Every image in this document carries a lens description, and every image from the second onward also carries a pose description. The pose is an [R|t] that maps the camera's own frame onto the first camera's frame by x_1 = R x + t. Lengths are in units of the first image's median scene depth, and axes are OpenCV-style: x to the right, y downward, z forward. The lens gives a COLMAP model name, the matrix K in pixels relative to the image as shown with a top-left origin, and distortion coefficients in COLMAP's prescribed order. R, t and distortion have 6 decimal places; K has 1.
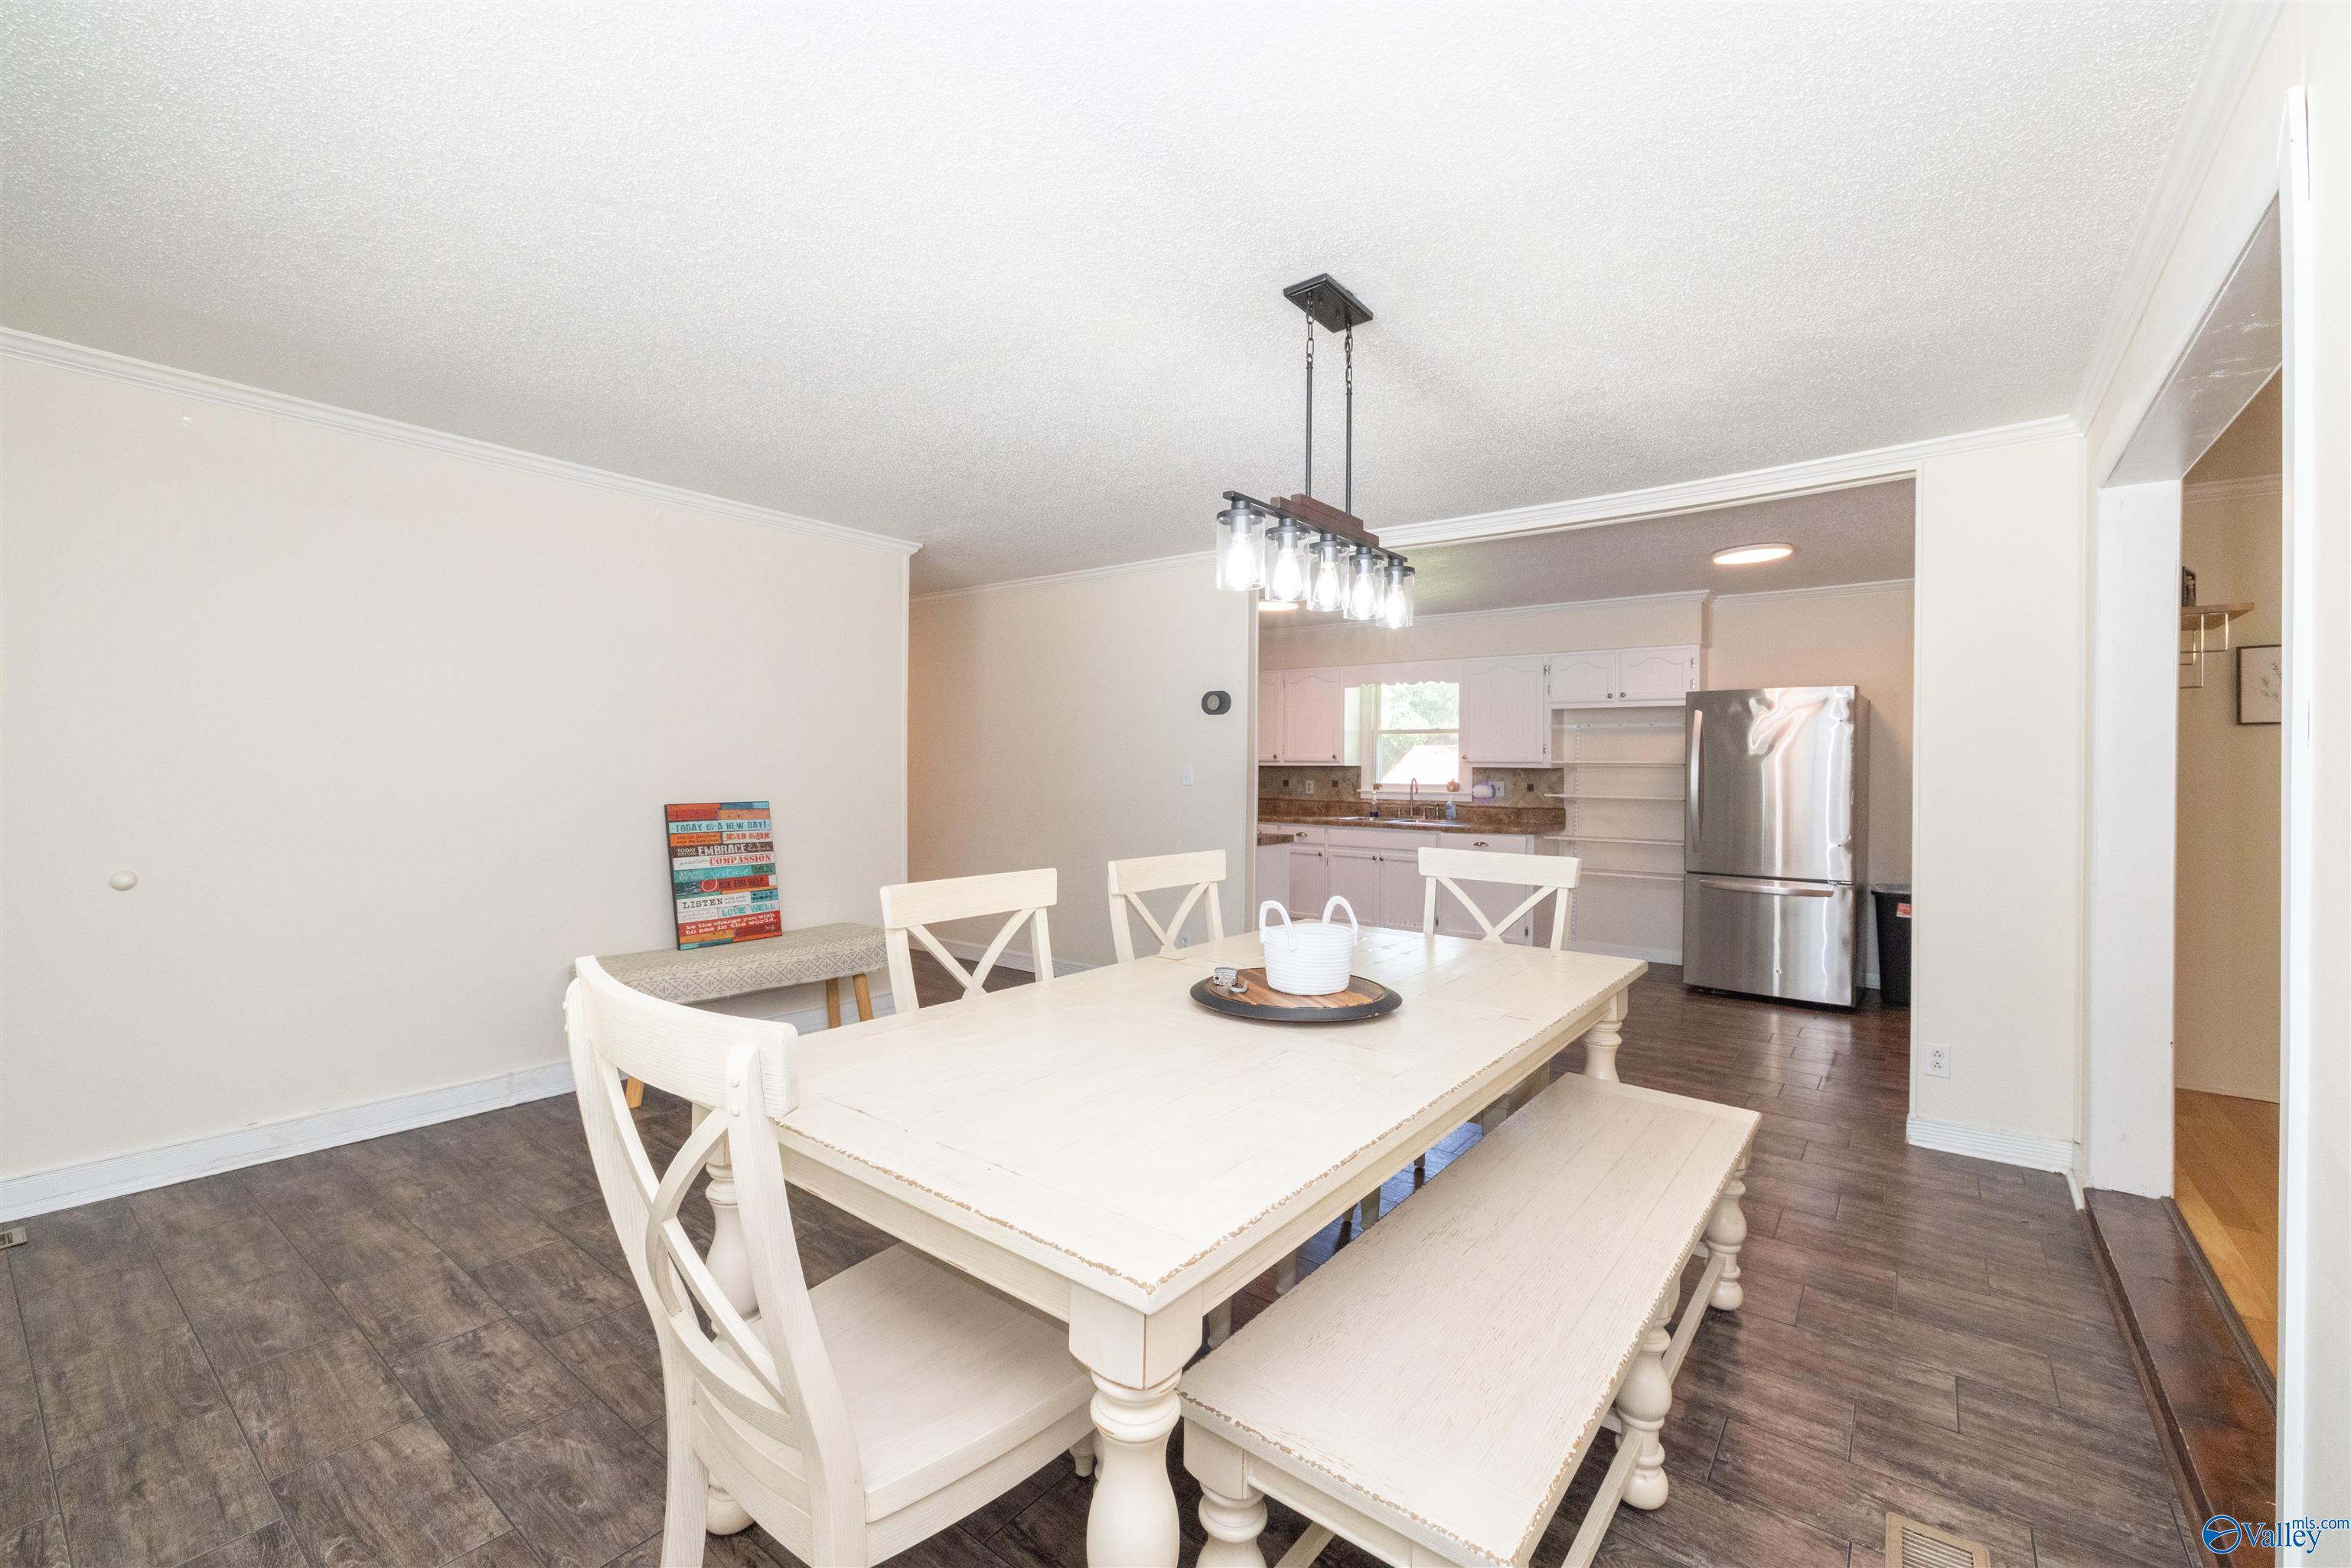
lens RADIAL K [[976.2, 0, 1171.3], [0, 976.2, 768.0], [0, 0, 1]] dist [-0.000534, 0.000486]
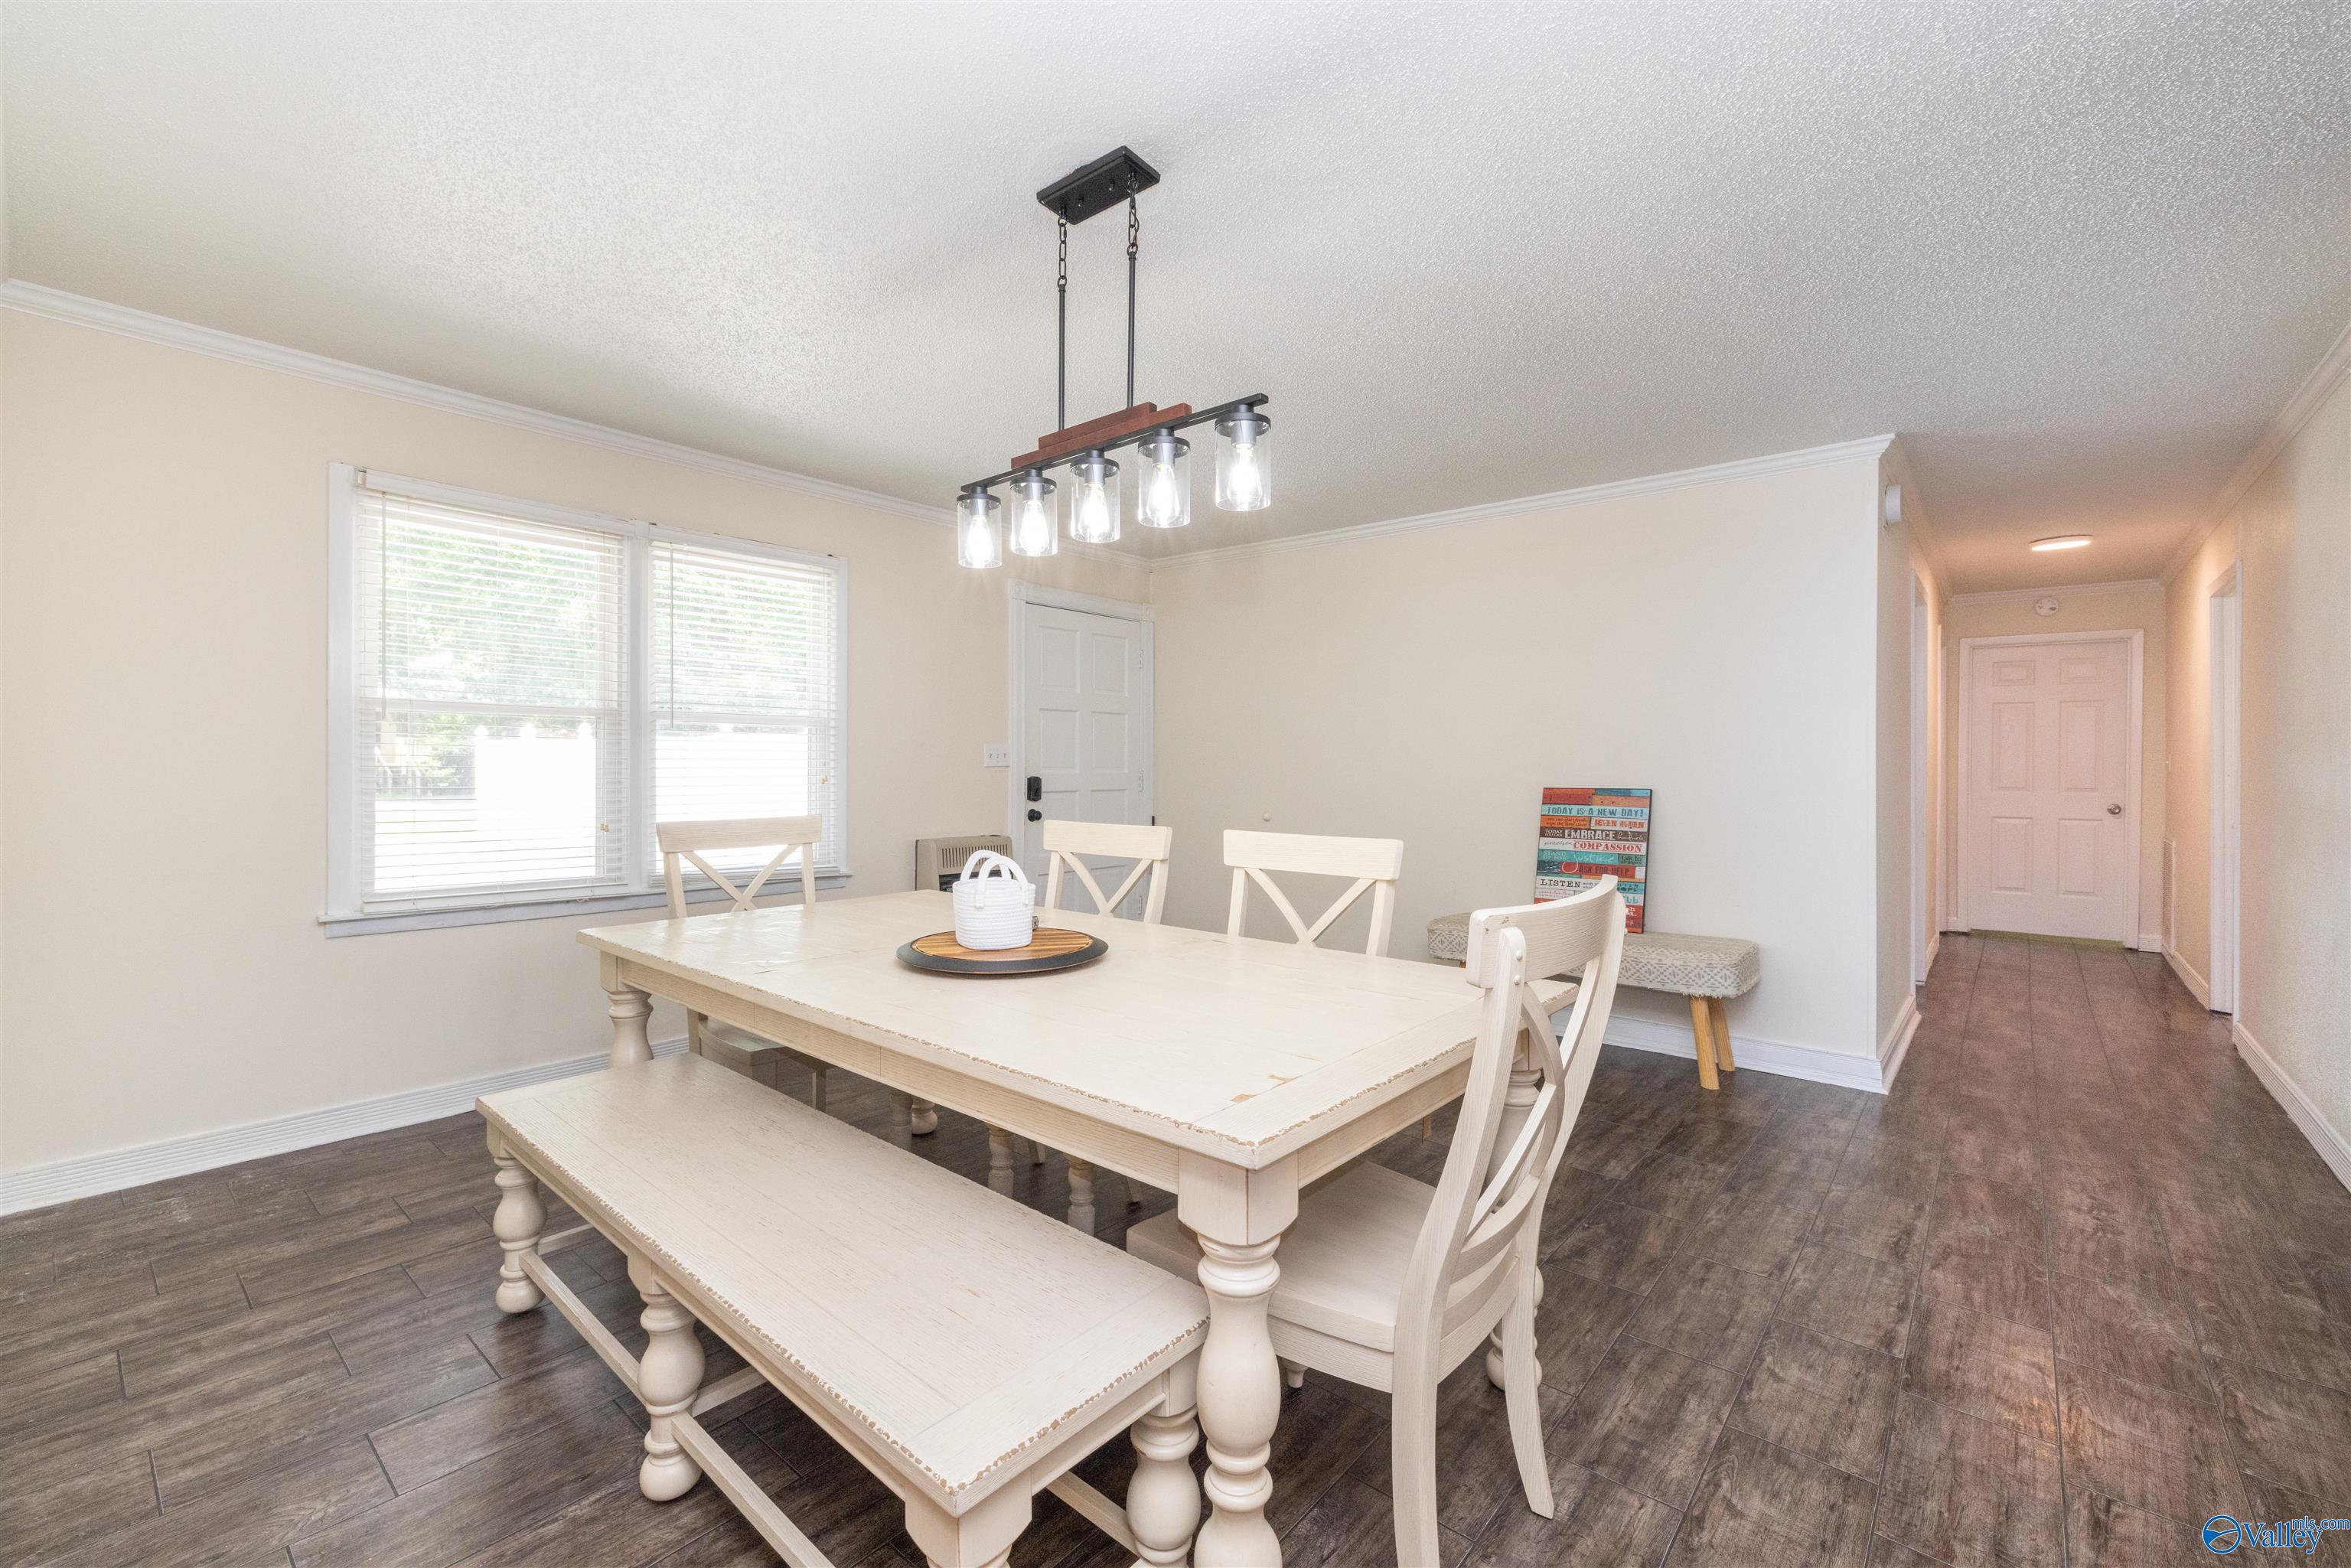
lens RADIAL K [[980.6, 0, 1178.1], [0, 980.6, 770.9], [0, 0, 1]] dist [0.000450, 0.000898]
pose [[-0.048703, -0.007013, -0.998789, 0.550385], [-0.006330, 0.999957, -0.006712, 0.026280], [0.998793, 0.005995, -0.048745, 0.599665]]
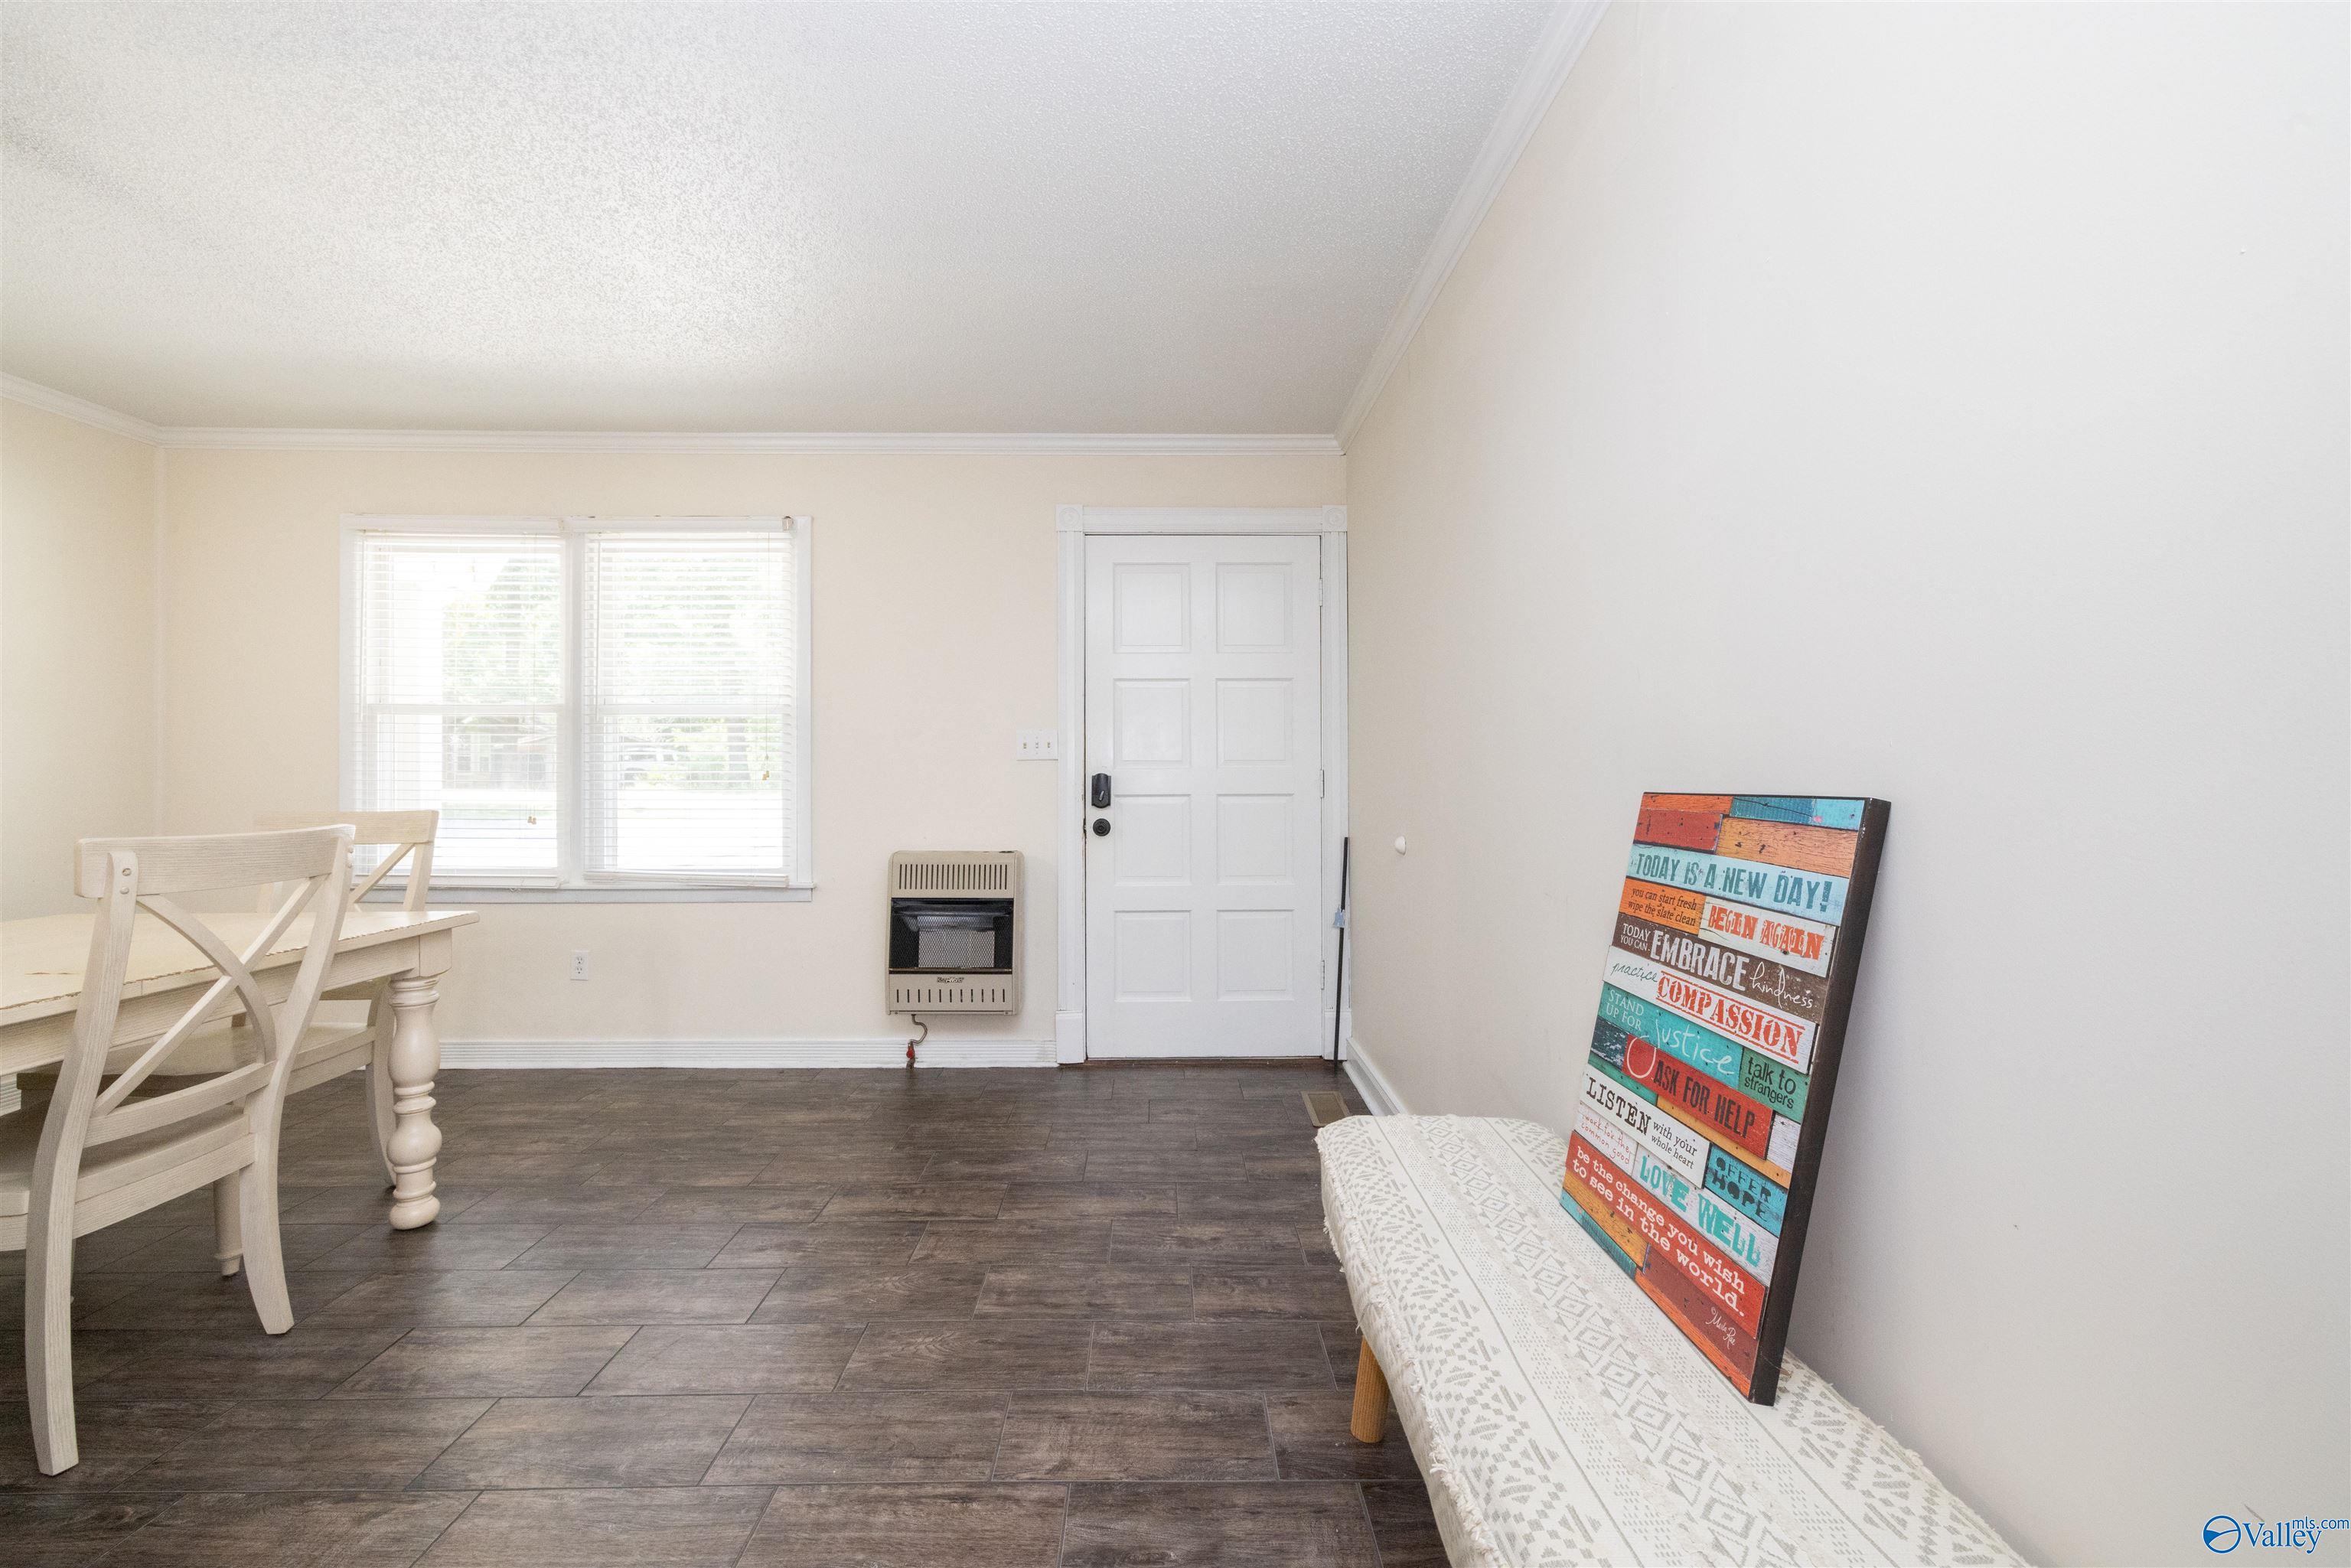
lens RADIAL K [[980.6, 0, 1178.1], [0, 980.6, 770.9], [0, 0, 1]] dist [0.000450, 0.000898]
pose [[-0.781685, -0.014590, -0.623503, -0.156019], [-0.010131, 0.999891, -0.010696, 0.032438], [0.623592, -0.002044, -0.781748, 1.084848]]
